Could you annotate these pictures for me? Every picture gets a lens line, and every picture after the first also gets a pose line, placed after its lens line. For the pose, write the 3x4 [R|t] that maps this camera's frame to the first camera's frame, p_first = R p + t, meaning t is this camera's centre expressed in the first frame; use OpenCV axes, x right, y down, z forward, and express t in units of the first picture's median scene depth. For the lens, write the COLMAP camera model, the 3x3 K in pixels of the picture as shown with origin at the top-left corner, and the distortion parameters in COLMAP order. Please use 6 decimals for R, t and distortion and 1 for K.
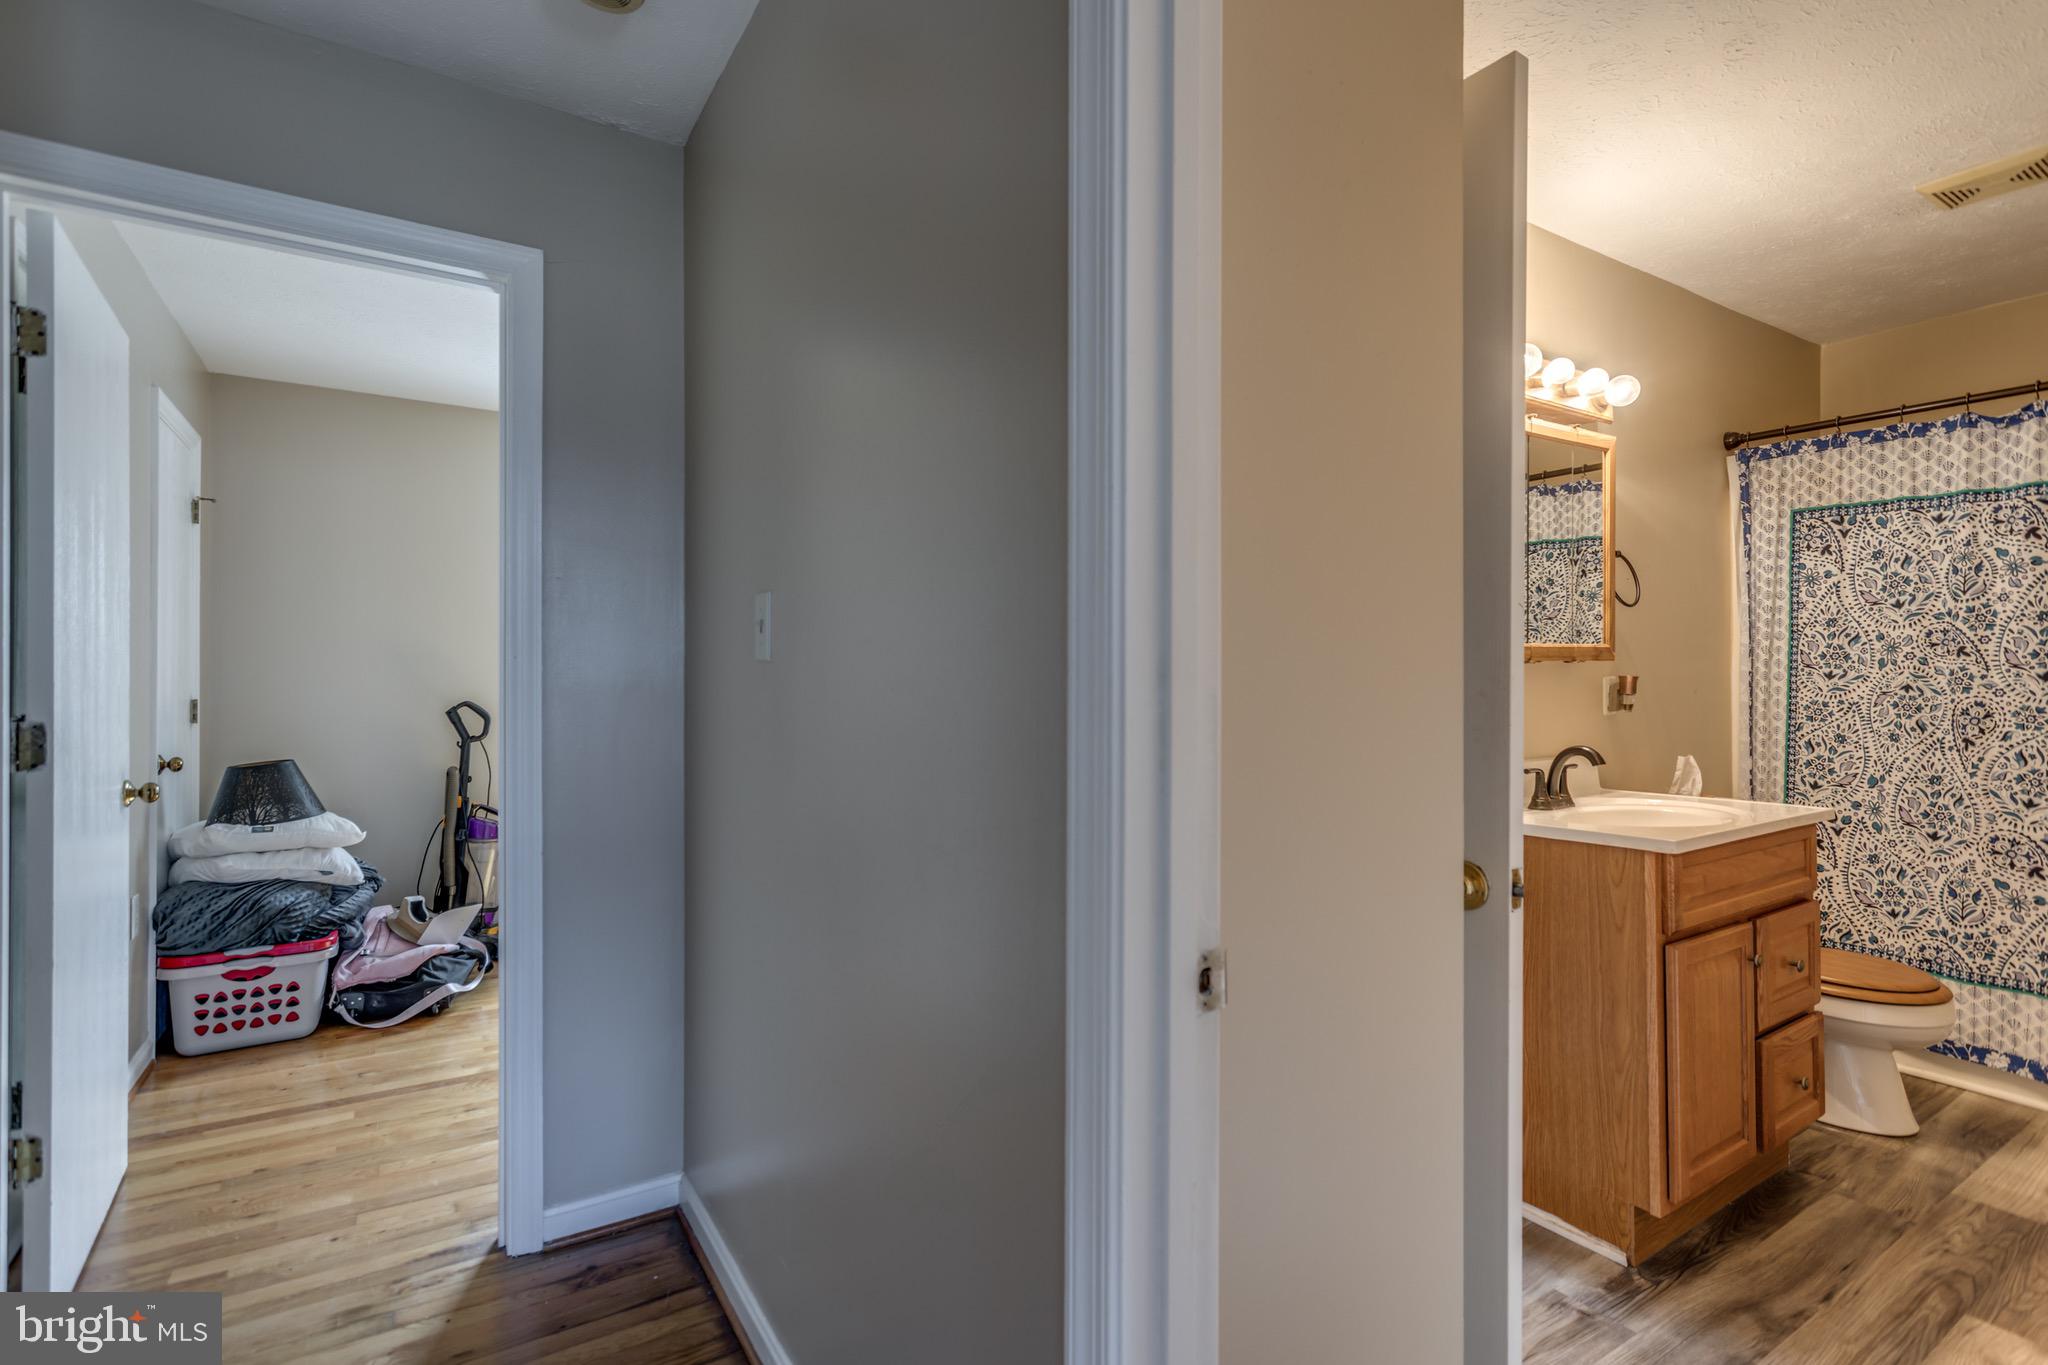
lens RADIAL K [[966.3, 0, 1023.0], [0, 966.3, 686.6], [0, 0, 1]] dist [0.007966, 0.000097]
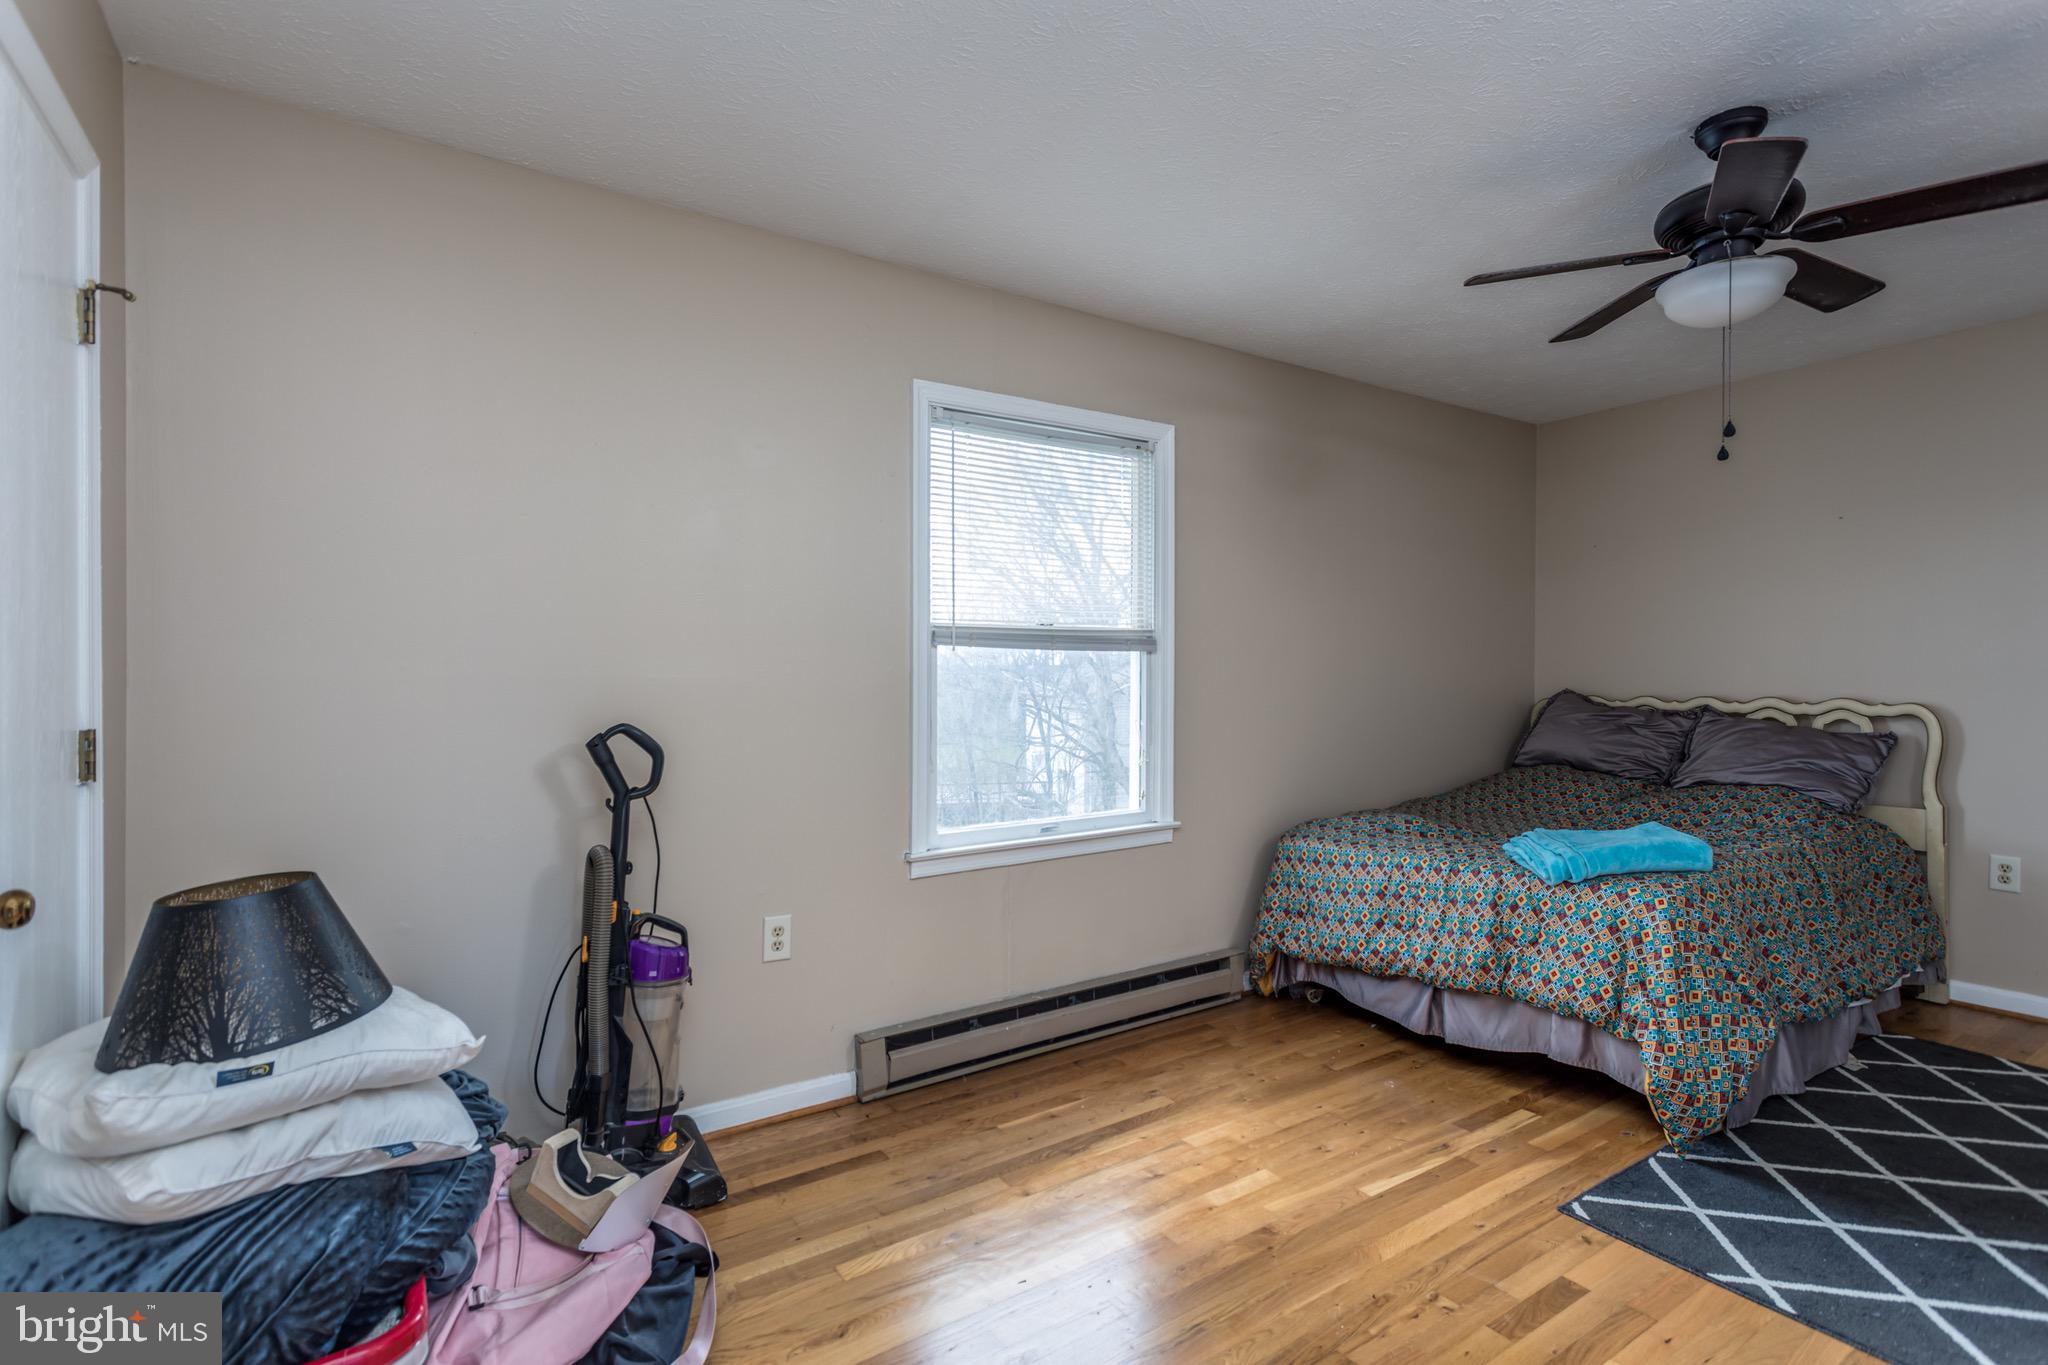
lens RADIAL K [[966.3, 0, 1031.6], [0, 966.3, 687.6], [0, 0, 1]] dist [0.007966, 0.000097]
pose [[0.999696, -0.004156, 0.024307, -0.526540], [0.004151, 0.999991, 0.000259, -0.006459], [-0.024308, -0.000159, 0.999704, 0.666029]]
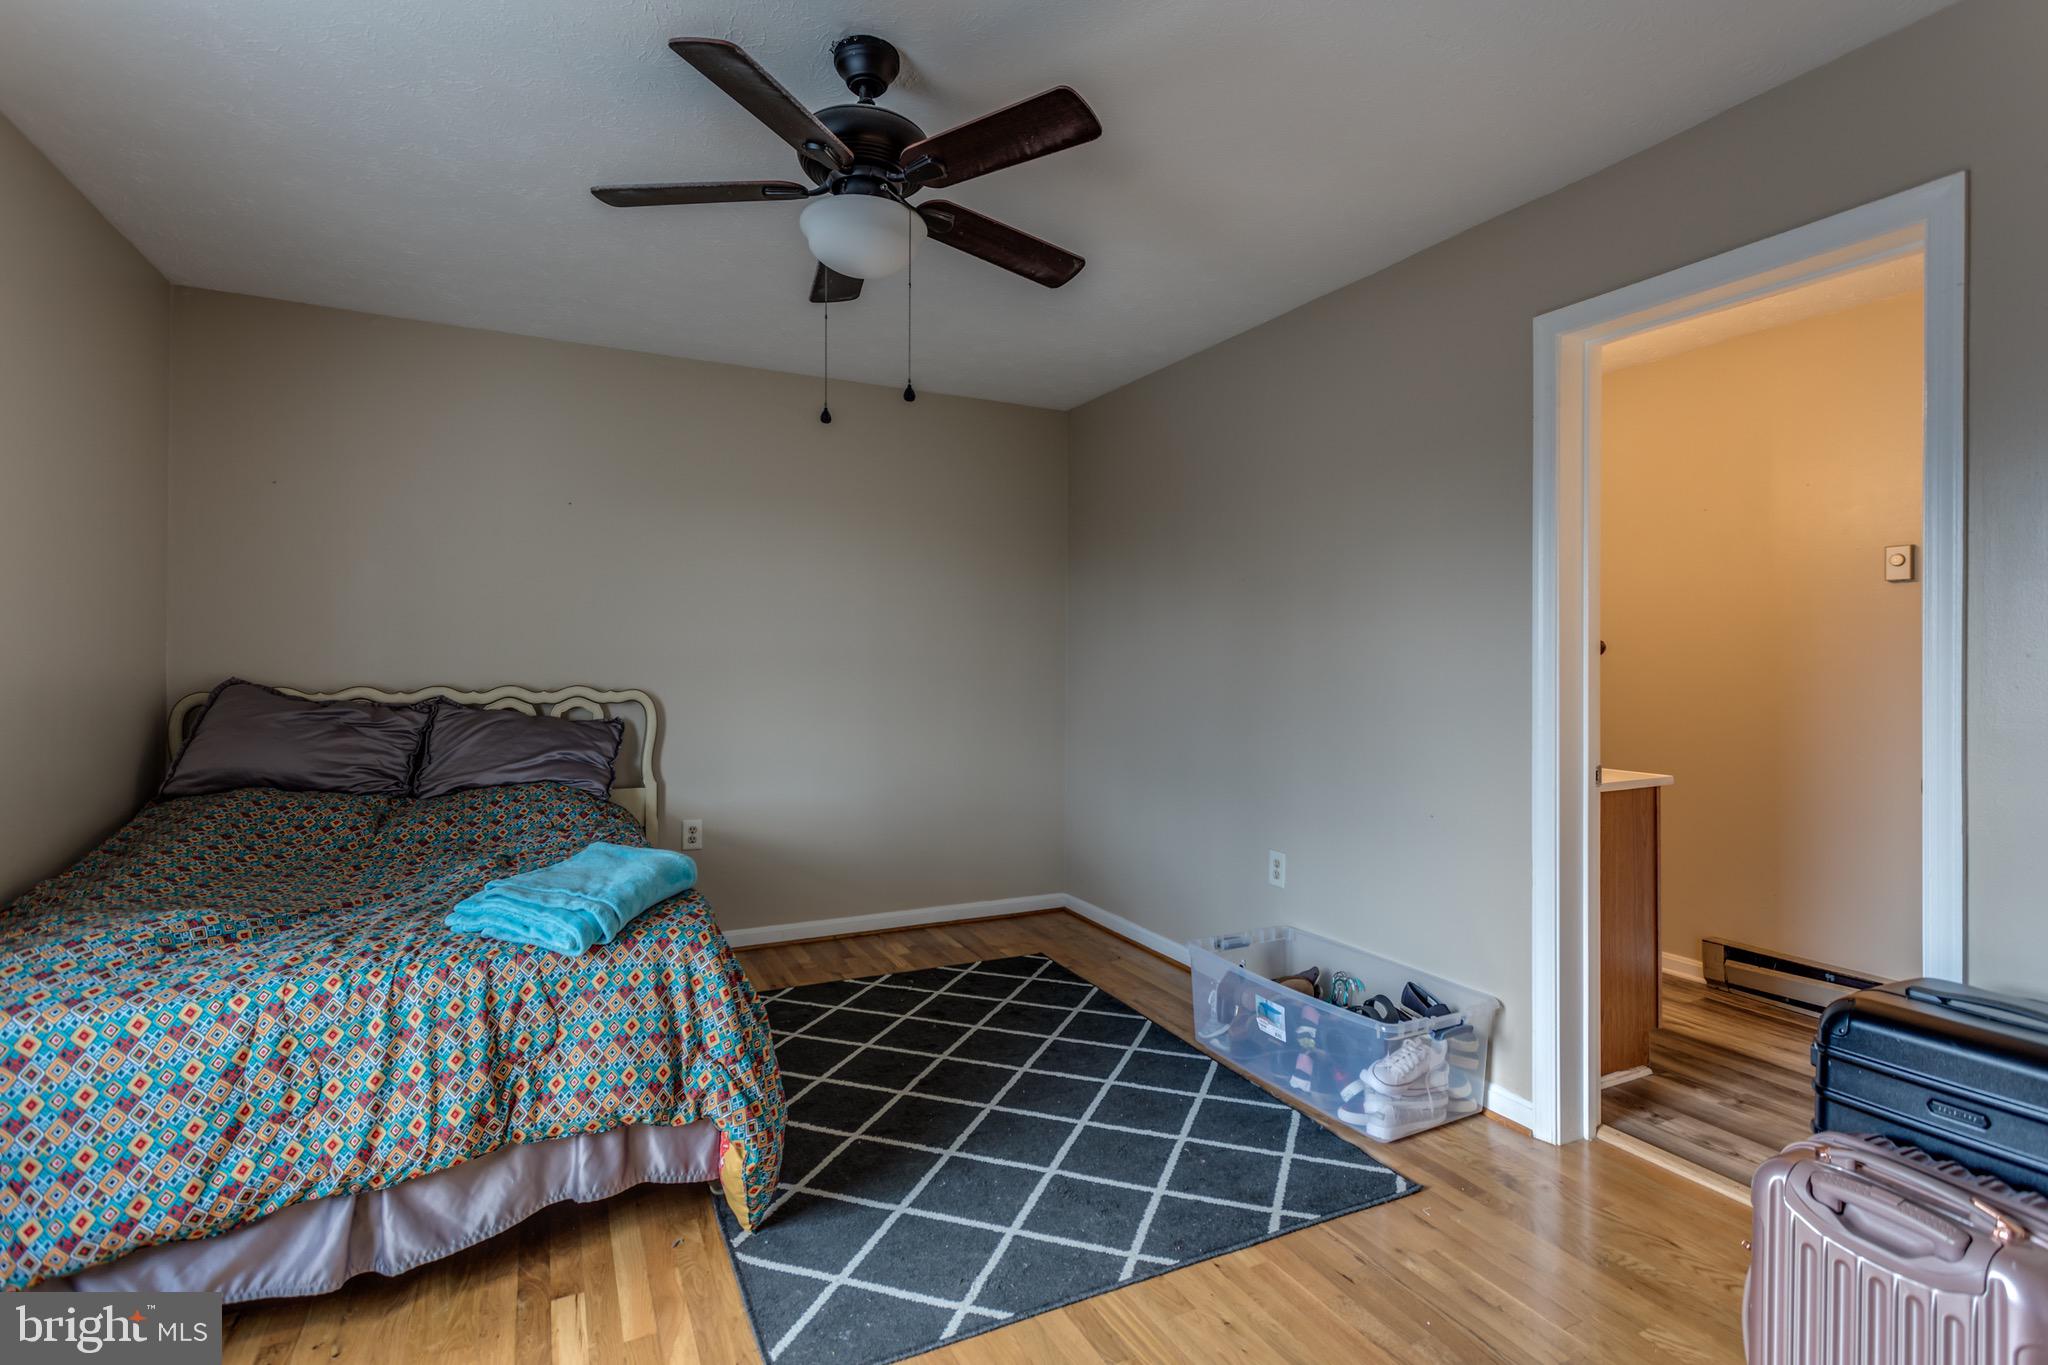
lens RADIAL K [[966.3, 0, 1022.2], [0, 966.3, 668.3], [0, 0, 1]] dist [0.007966, 0.000097]
pose [[0.099697, -0.000065, 0.995018, -0.632640], [0.000760, 1.000000, -0.000011, -0.010210], [-0.995018, 0.000757, 0.099697, 1.221989]]
